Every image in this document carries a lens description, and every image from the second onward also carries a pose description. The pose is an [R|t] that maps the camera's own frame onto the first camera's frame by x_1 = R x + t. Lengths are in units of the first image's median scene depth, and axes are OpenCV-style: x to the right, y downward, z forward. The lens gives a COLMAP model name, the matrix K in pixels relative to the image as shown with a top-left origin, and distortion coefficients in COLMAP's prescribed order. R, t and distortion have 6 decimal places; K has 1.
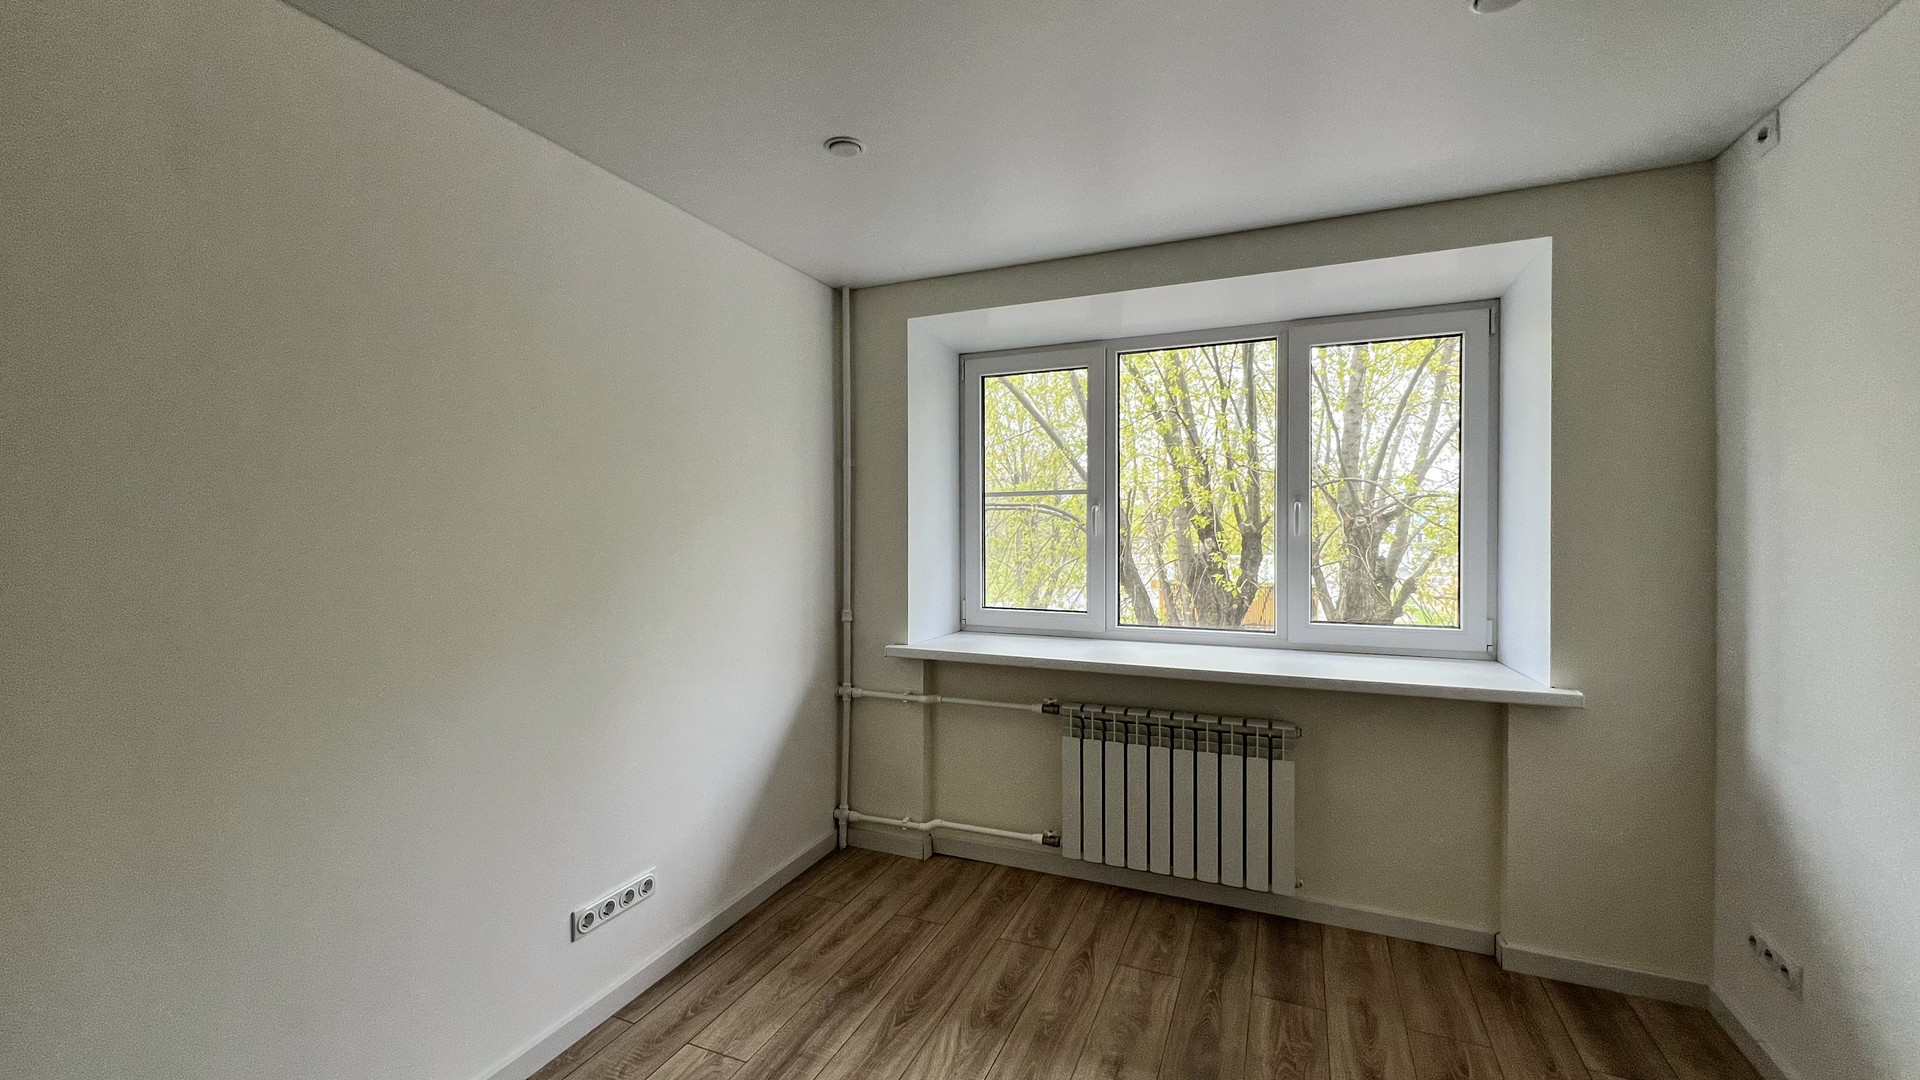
lens RADIAL K [[755.8, 0, 966.2], [0, 755.8, 543.7], [0, 0, 1]] dist [-0.010463, 0.004035]
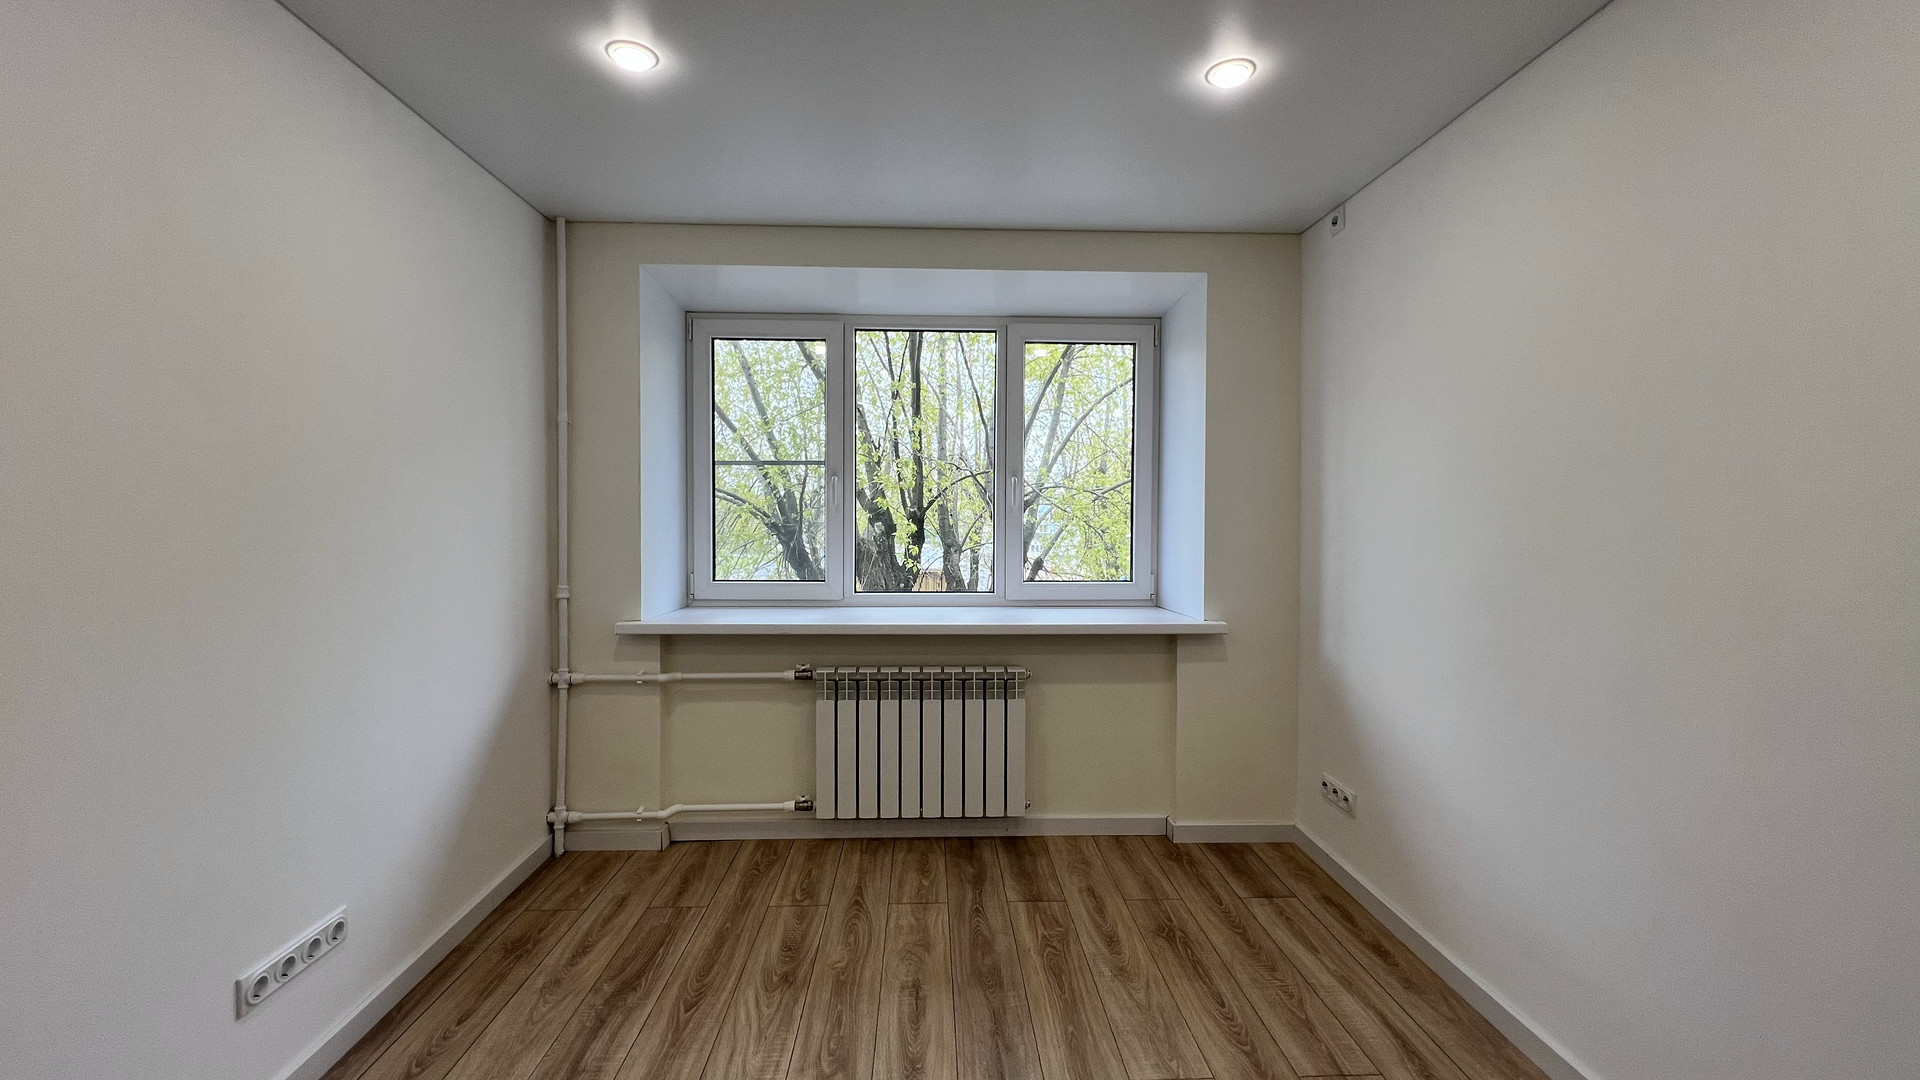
lens RADIAL K [[752.0, 0, 960.0], [0, 752.0, 540.0], [0, 0, 1]] dist [-0.001067, 0.000149]
pose [[0.901094, -0.006752, 0.433571, -0.151030], [0.002349, 0.999940, 0.010690, 0.033744], [-0.433617, -0.008615, 0.901056, 0.010103]]
